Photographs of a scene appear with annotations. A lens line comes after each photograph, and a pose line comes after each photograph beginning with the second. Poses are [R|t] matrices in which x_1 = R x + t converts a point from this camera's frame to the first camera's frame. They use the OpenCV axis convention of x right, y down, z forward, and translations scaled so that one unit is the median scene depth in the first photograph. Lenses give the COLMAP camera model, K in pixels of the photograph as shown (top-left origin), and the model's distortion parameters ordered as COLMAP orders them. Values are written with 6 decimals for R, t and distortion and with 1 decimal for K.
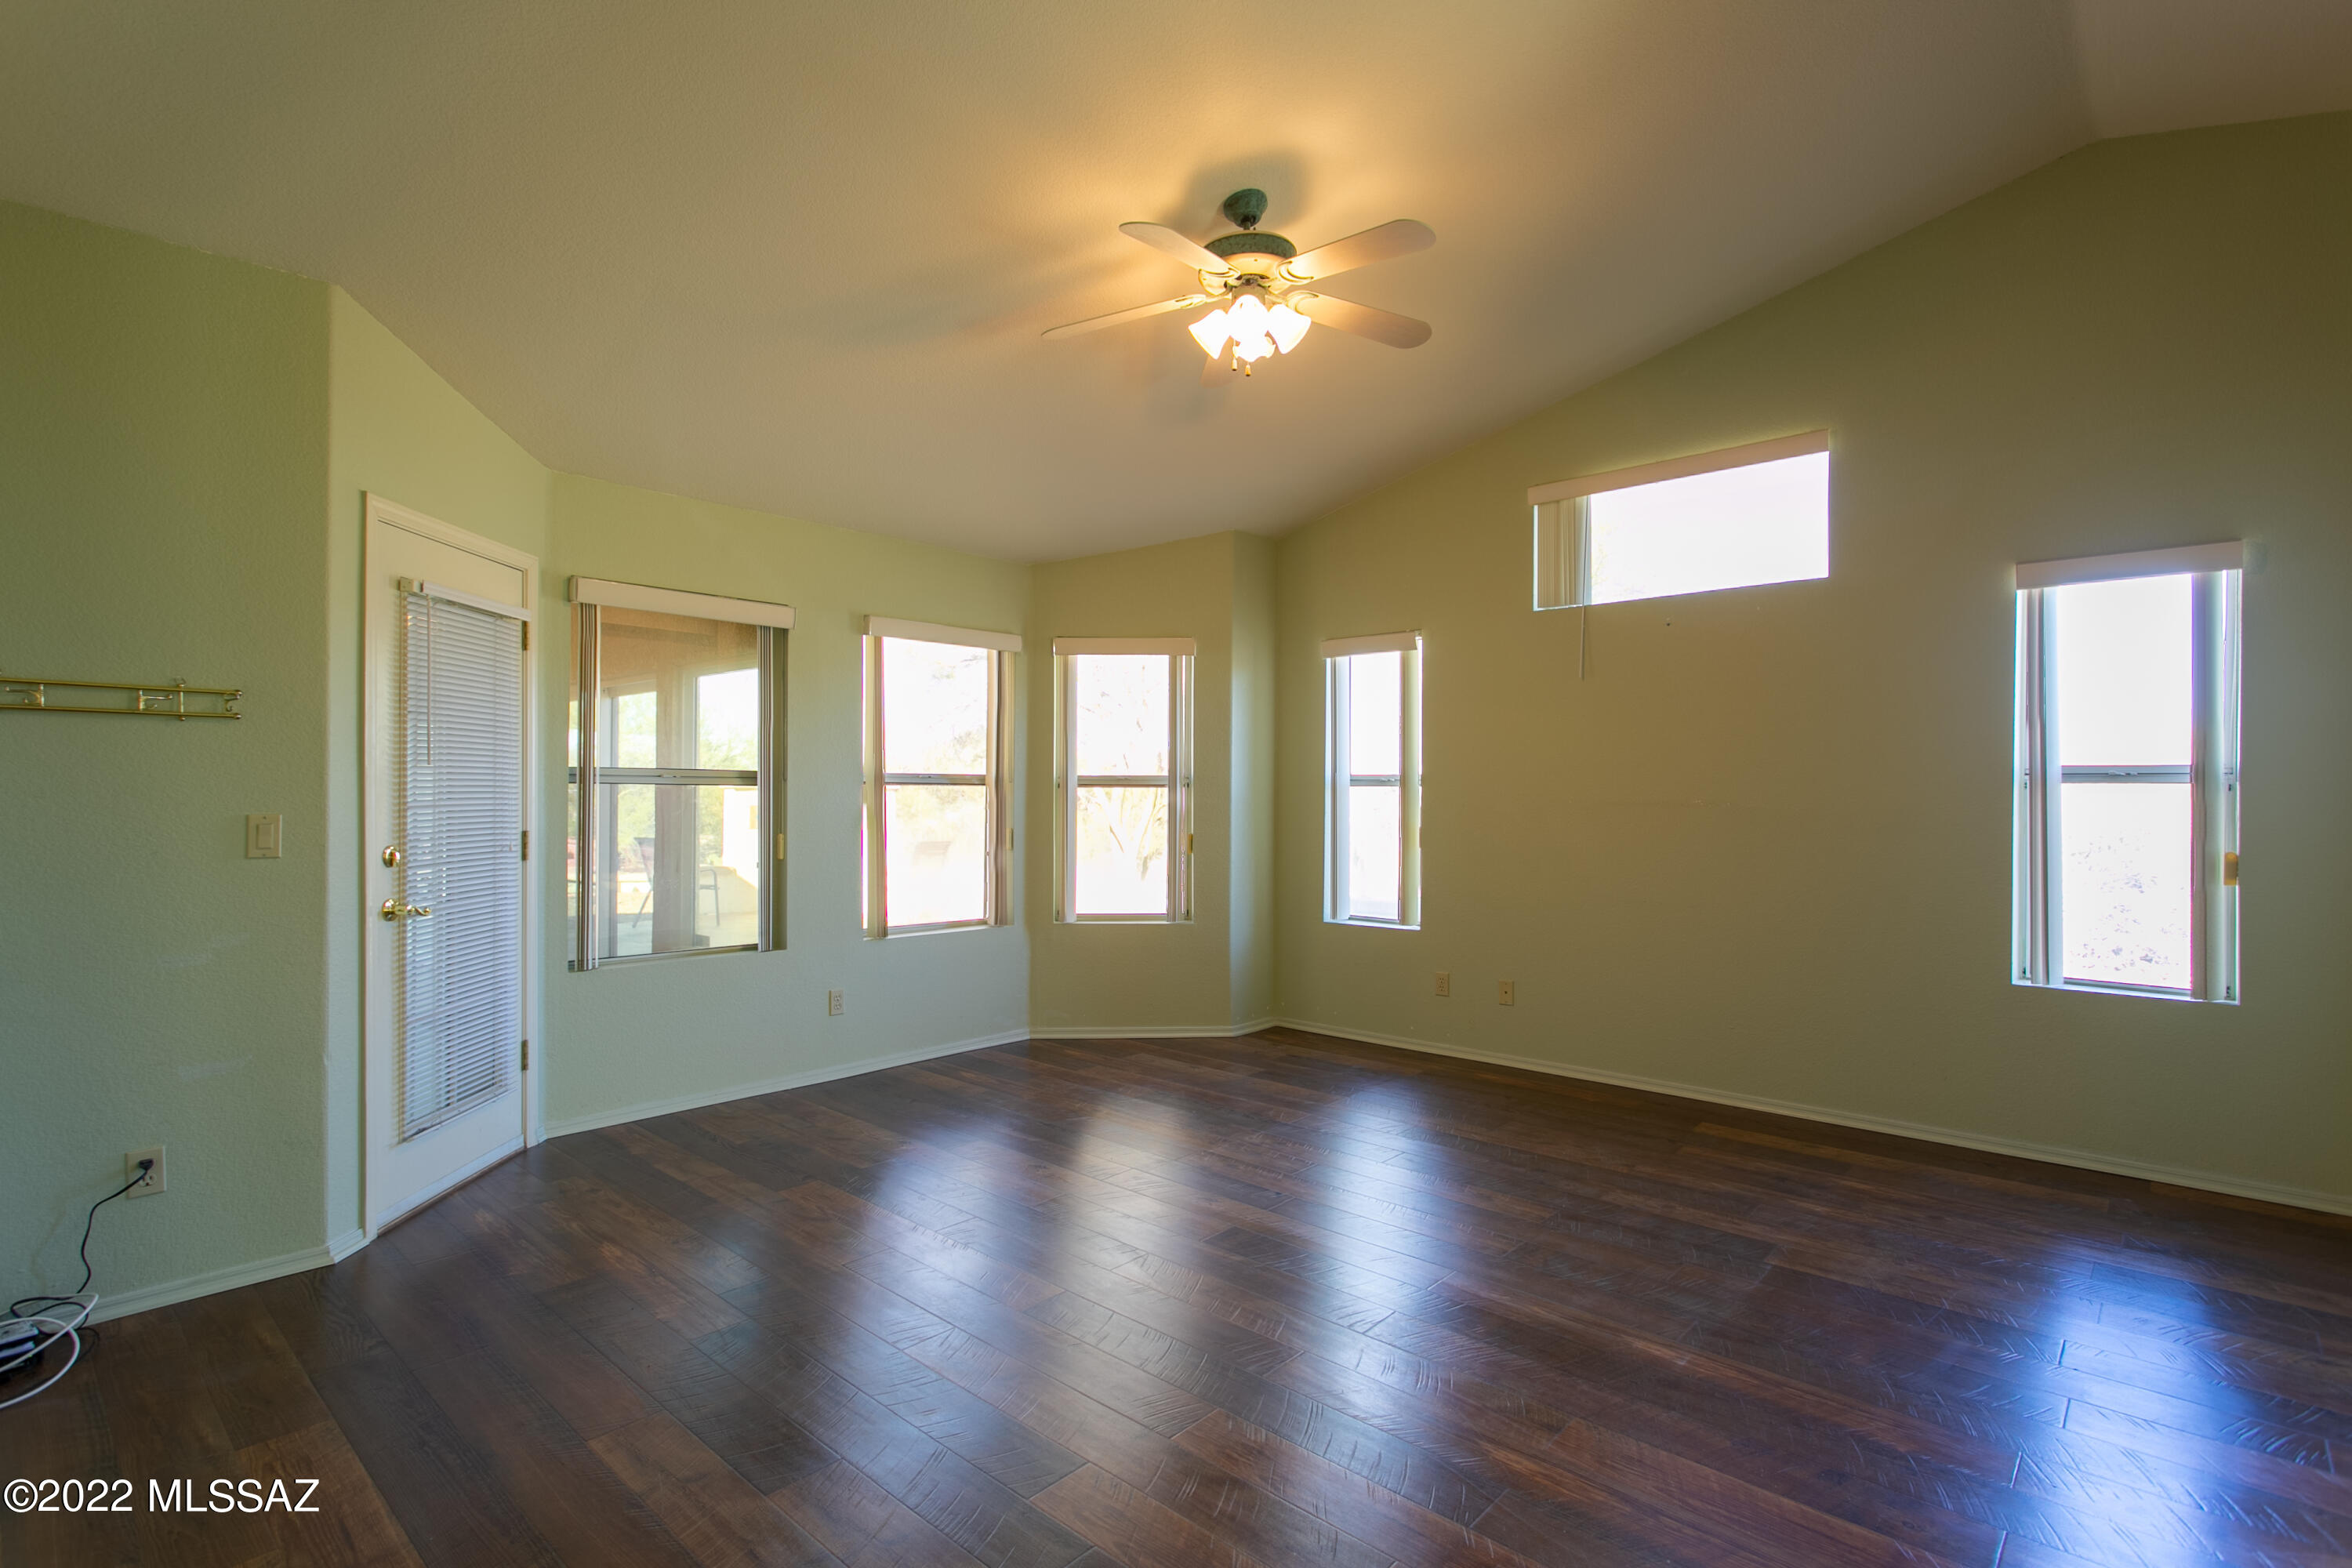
lens RADIAL K [[1075.9, 0, 1176.0], [0, 1075.9, 784.0], [0, 0, 1]] dist [0.001701, 0.000415]
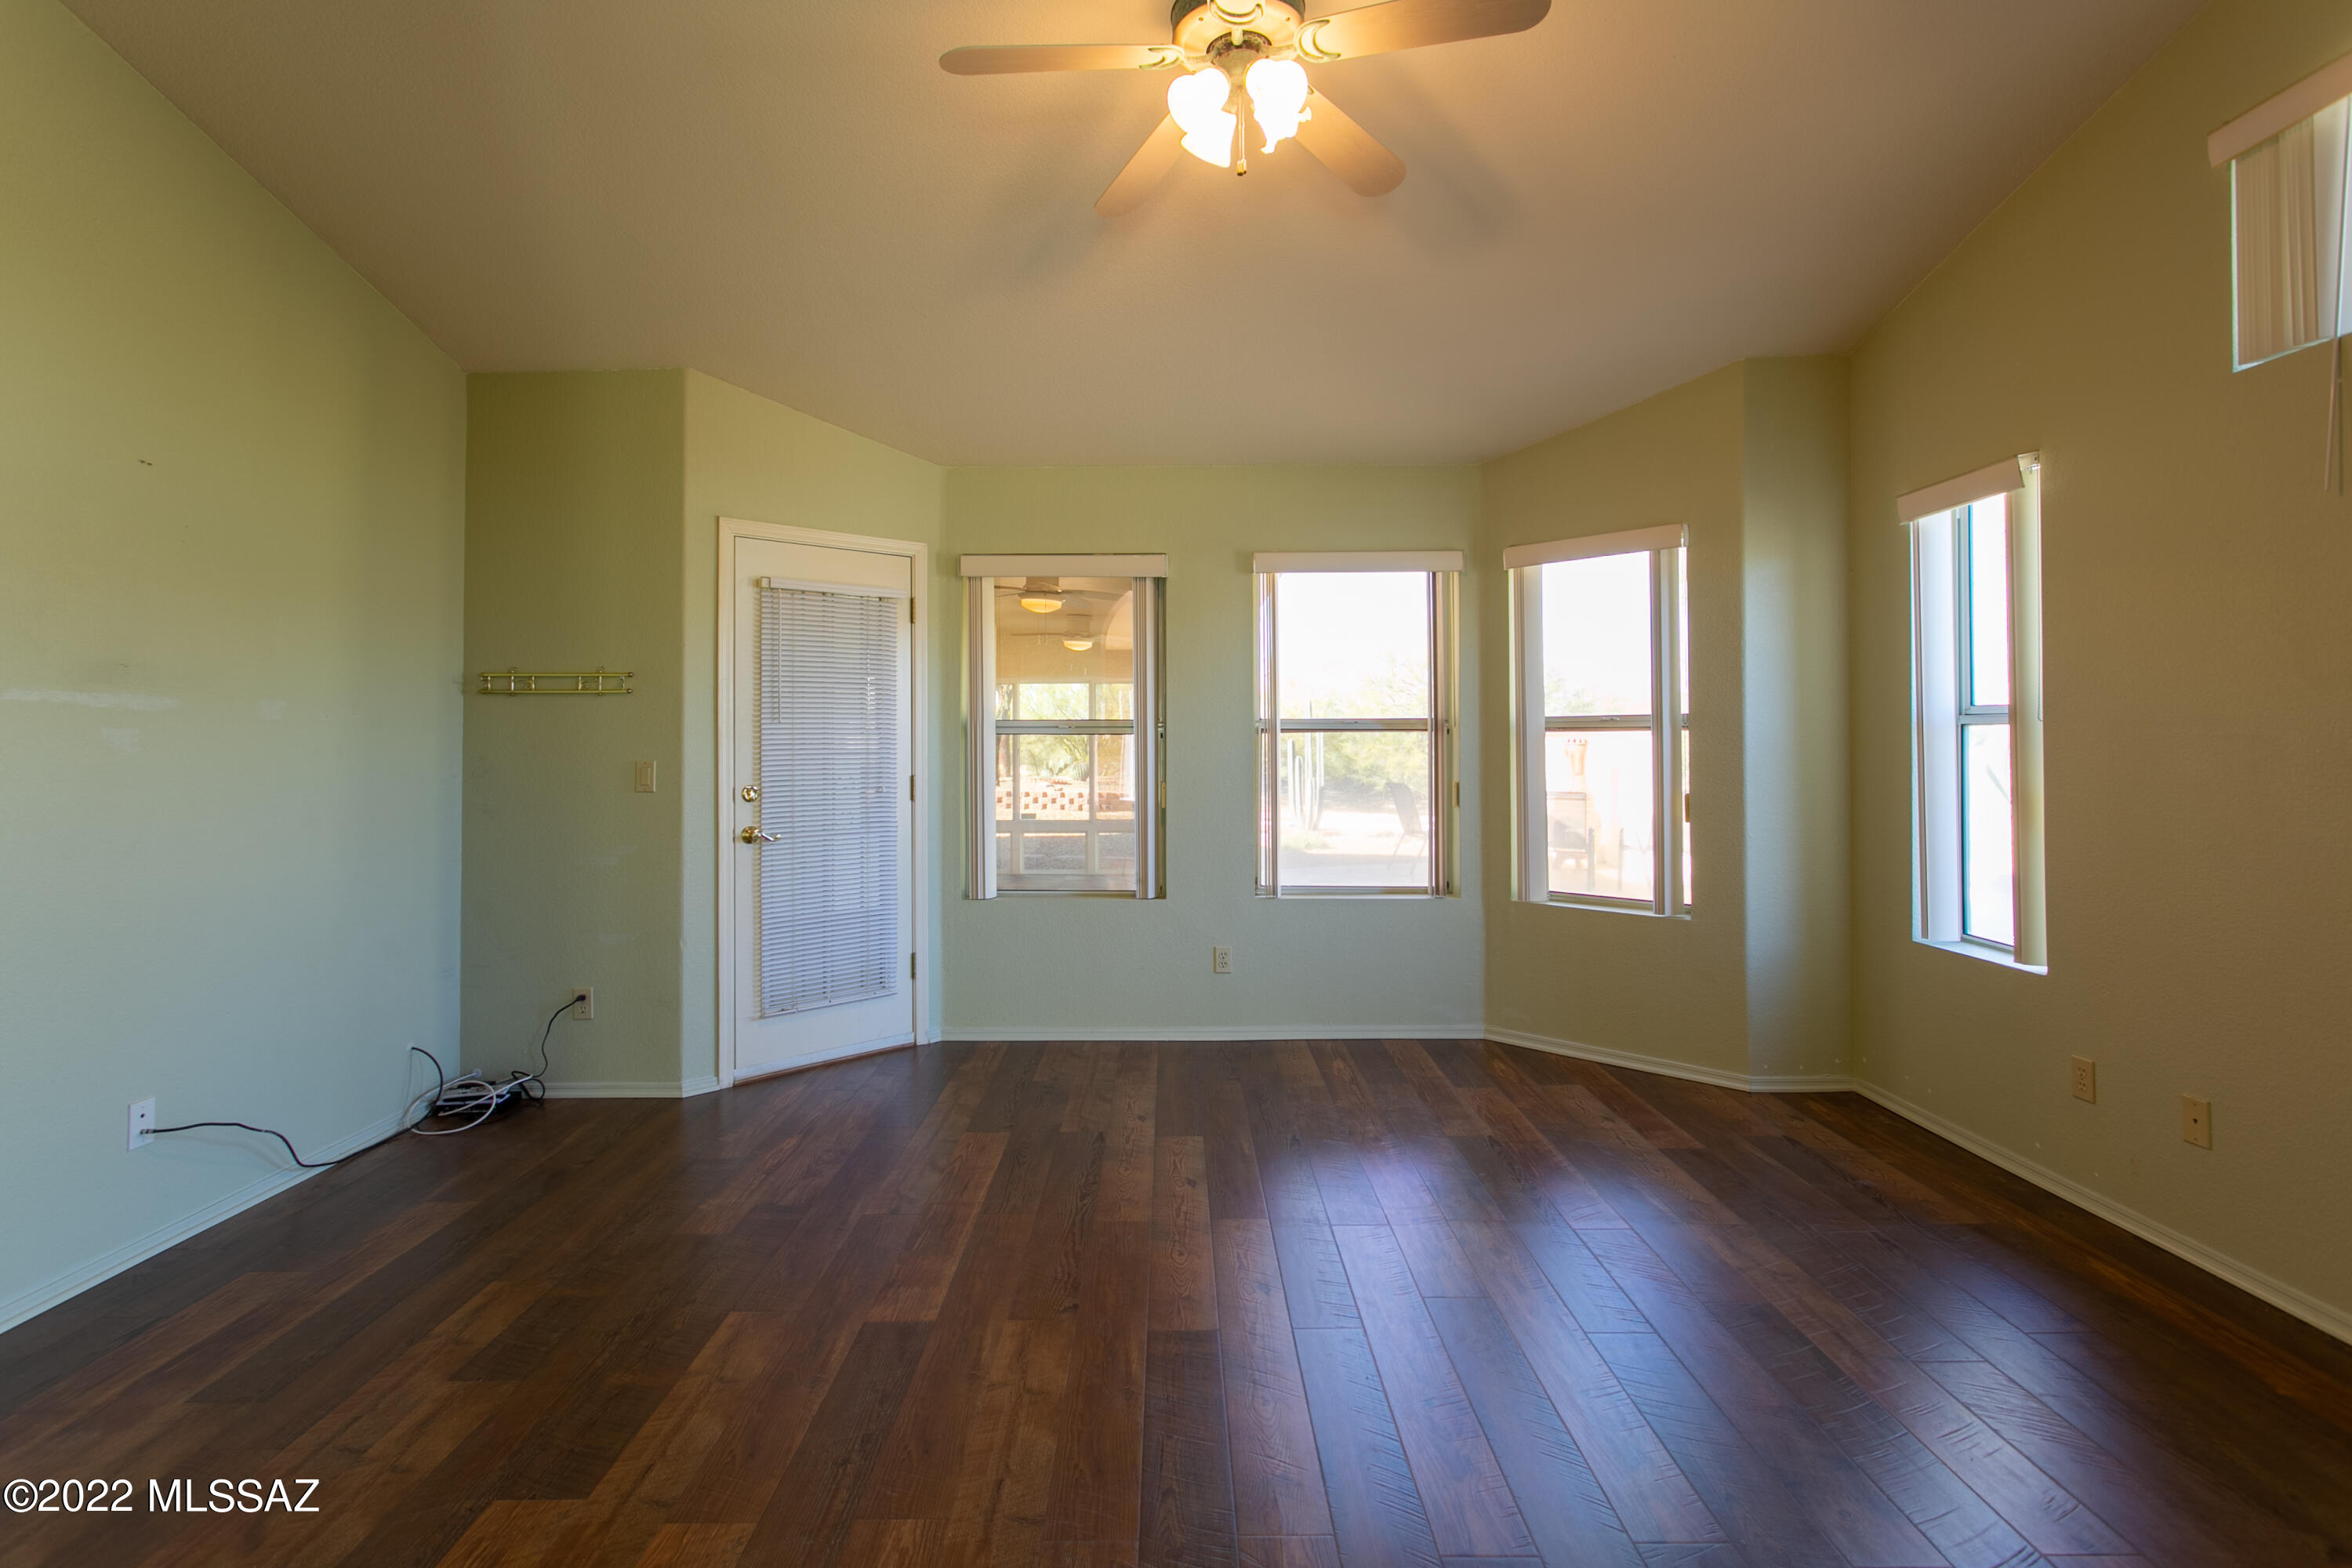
lens RADIAL K [[1102.9, 0, 1176.0], [0, 1102.9, 722.6], [0, 0, 1]] dist [-0.001293, -0.000176]
pose [[0.688439, -0.017593, -0.725081, 0.369930], [0.013942, 0.999842, -0.011022, 0.001829], [0.725160, -0.002521, 0.688575, 0.290832]]
